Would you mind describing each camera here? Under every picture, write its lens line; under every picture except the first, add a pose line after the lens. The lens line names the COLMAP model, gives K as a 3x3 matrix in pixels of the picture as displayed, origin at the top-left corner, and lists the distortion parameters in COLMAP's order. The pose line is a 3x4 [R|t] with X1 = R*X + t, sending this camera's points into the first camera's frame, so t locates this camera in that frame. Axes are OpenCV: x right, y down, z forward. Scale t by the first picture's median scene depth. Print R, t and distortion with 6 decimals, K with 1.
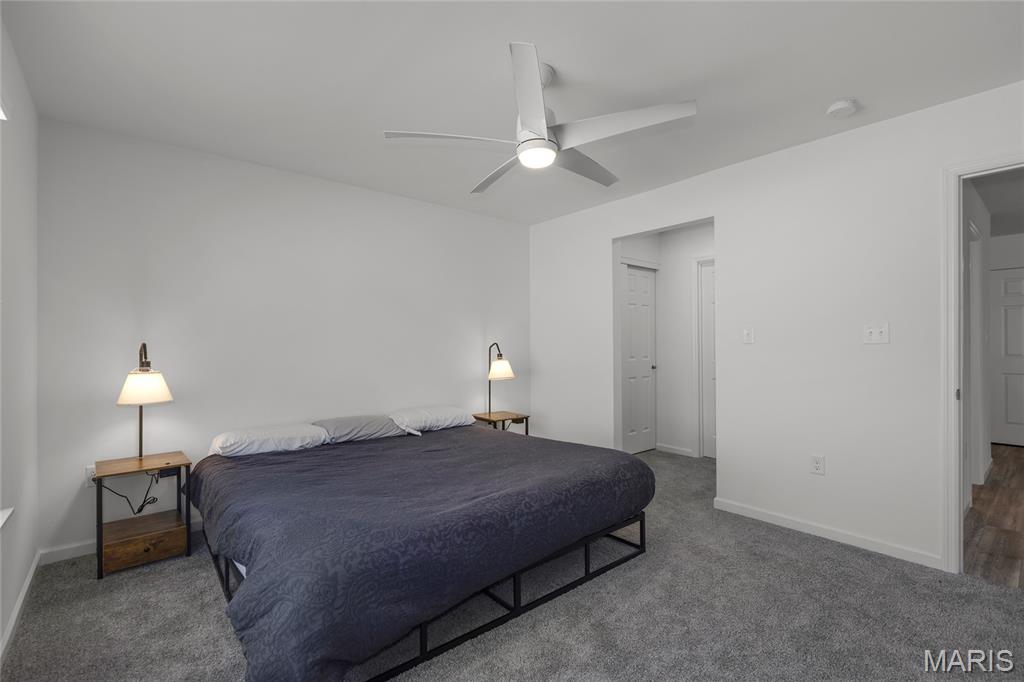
lens RADIAL K [[463.7, 0, 507.7], [0, 463.7, 341.0], [0, 0, 1]] dist [0.000165, 0.000273]
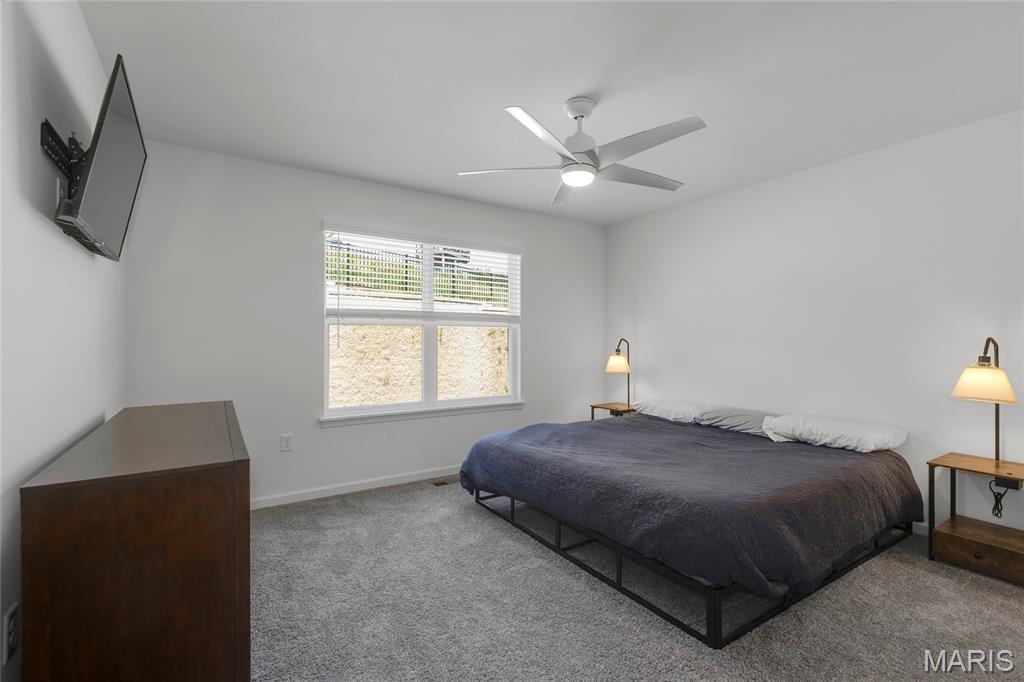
lens RADIAL K [[463.7, 0, 507.7], [0, 463.7, 341.0], [0, 0, 1]] dist [0.000165, 0.000273]
pose [[-0.122013, 0.007785, -0.992498, 1.007653], [0.008294, 0.999942, 0.006824, -0.001868], [0.992494, -0.007399, -0.122071, 0.789248]]
